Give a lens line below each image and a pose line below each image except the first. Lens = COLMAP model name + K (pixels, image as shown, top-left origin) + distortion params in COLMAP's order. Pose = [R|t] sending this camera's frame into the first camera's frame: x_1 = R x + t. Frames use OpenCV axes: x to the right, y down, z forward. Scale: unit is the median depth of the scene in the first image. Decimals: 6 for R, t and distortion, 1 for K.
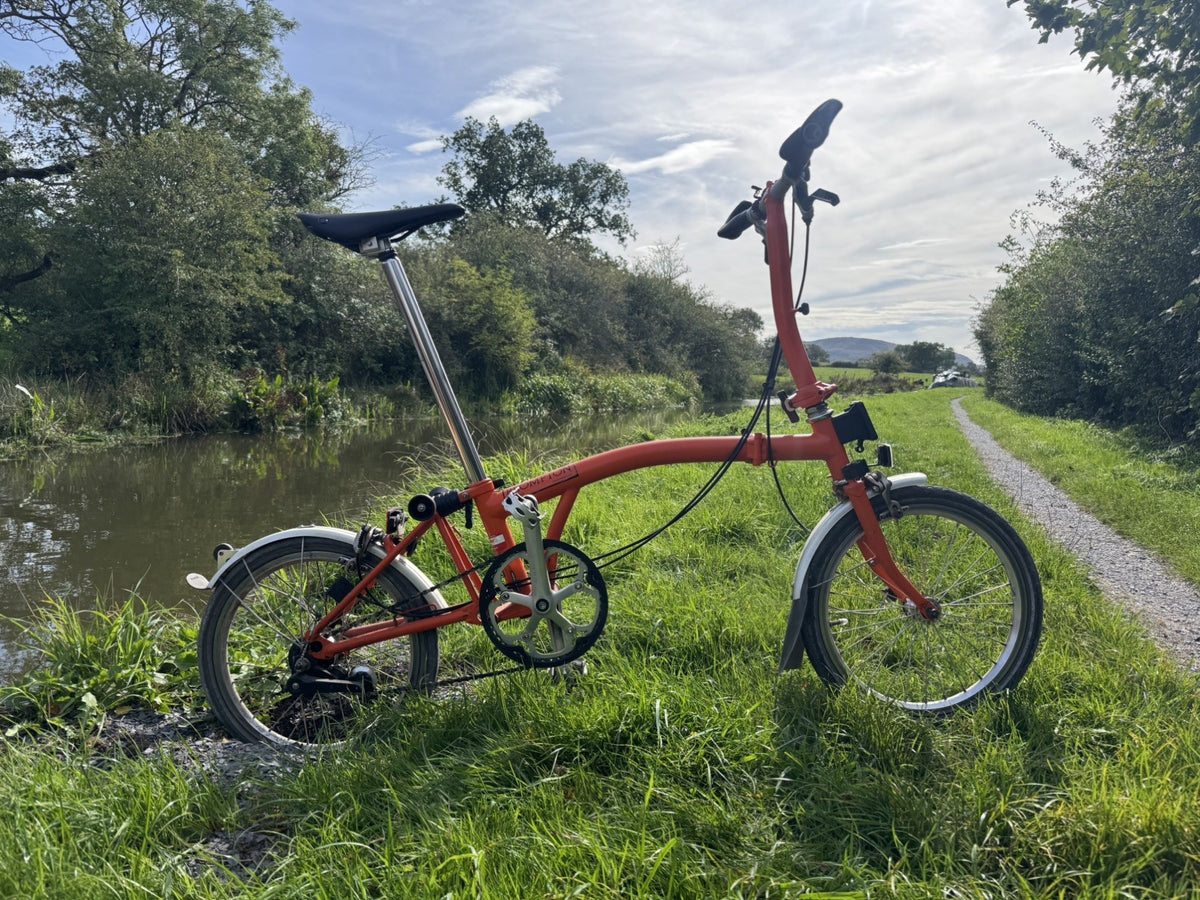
lens RADIAL K [[843.7, 0, 600.0], [0, 843.7, 450.0], [0, 0, 1]] dist [0.110490, -0.161270]
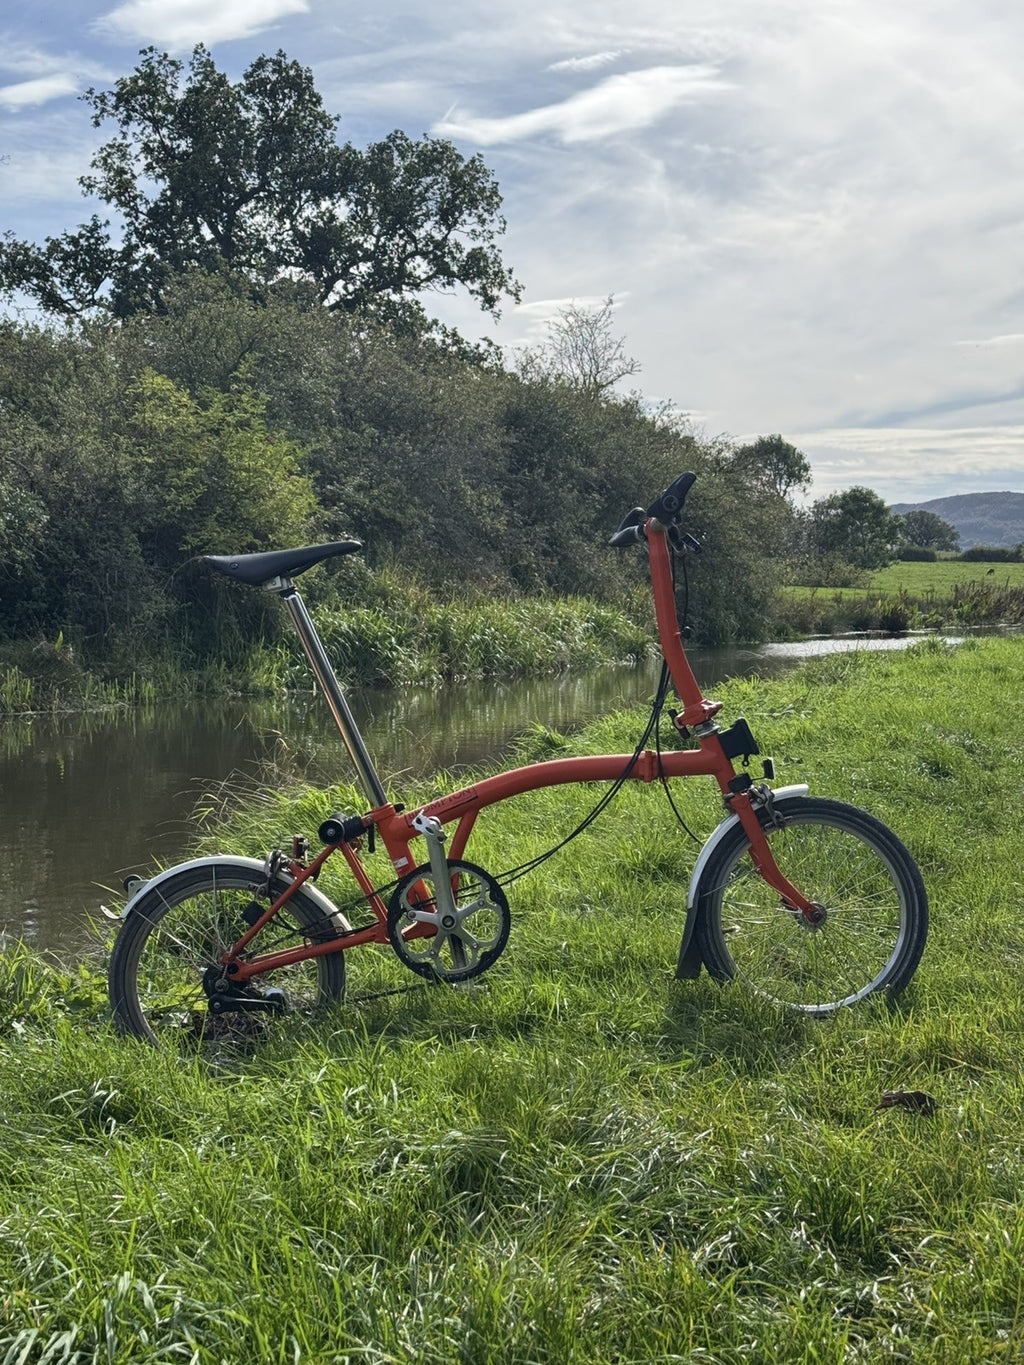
lens RADIAL K [[1913.1, 0, 512.0], [0, 1913.1, 682.5], [0, 0, 1]] dist [0.184562, -0.342312]
pose [[0.999038, -0.030110, 0.031886, -0.005388], [0.031376, 0.998708, -0.039969, -0.001470], [-0.030641, 0.040931, 0.998692, -0.133740]]
